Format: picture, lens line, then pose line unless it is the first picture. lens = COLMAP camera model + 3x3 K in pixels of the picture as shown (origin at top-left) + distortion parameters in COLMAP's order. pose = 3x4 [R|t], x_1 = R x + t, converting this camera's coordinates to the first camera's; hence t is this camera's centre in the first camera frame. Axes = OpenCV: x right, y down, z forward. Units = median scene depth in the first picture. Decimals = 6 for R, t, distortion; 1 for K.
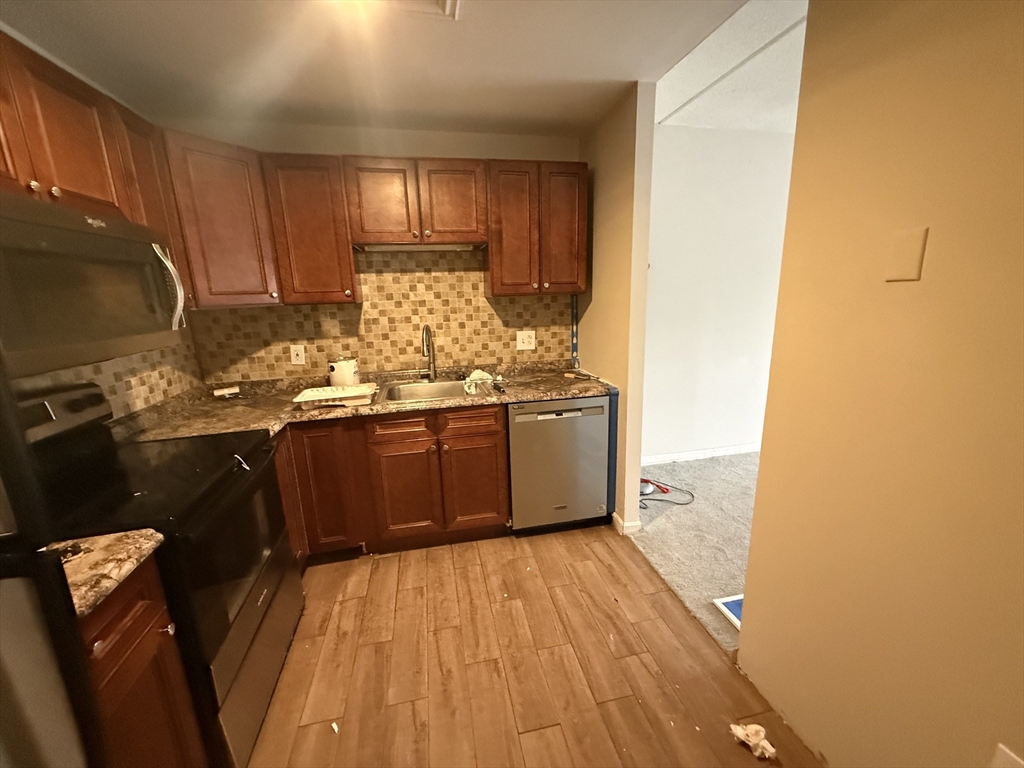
lens RADIAL K [[407.3, 0, 512.7], [0, 407.3, 382.3], [0, 0, 1]] dist [-0.002232, -0.000100]
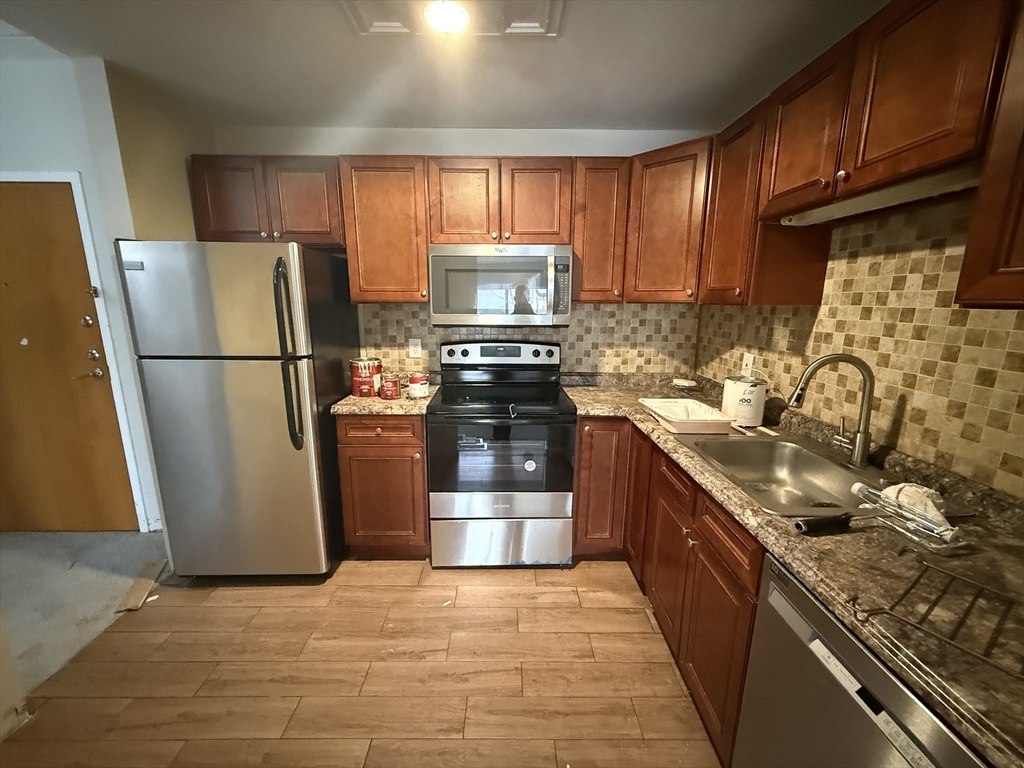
lens RADIAL K [[407.3, 0, 512.3], [0, 407.3, 384.2], [0, 0, 1]] dist [-0.002232, -0.000100]
pose [[-0.203934, 0.229516, -0.951700, 0.365629], [-0.211568, 0.938825, 0.271746, -0.153162], [0.955850, 0.256767, -0.142900, 0.662098]]
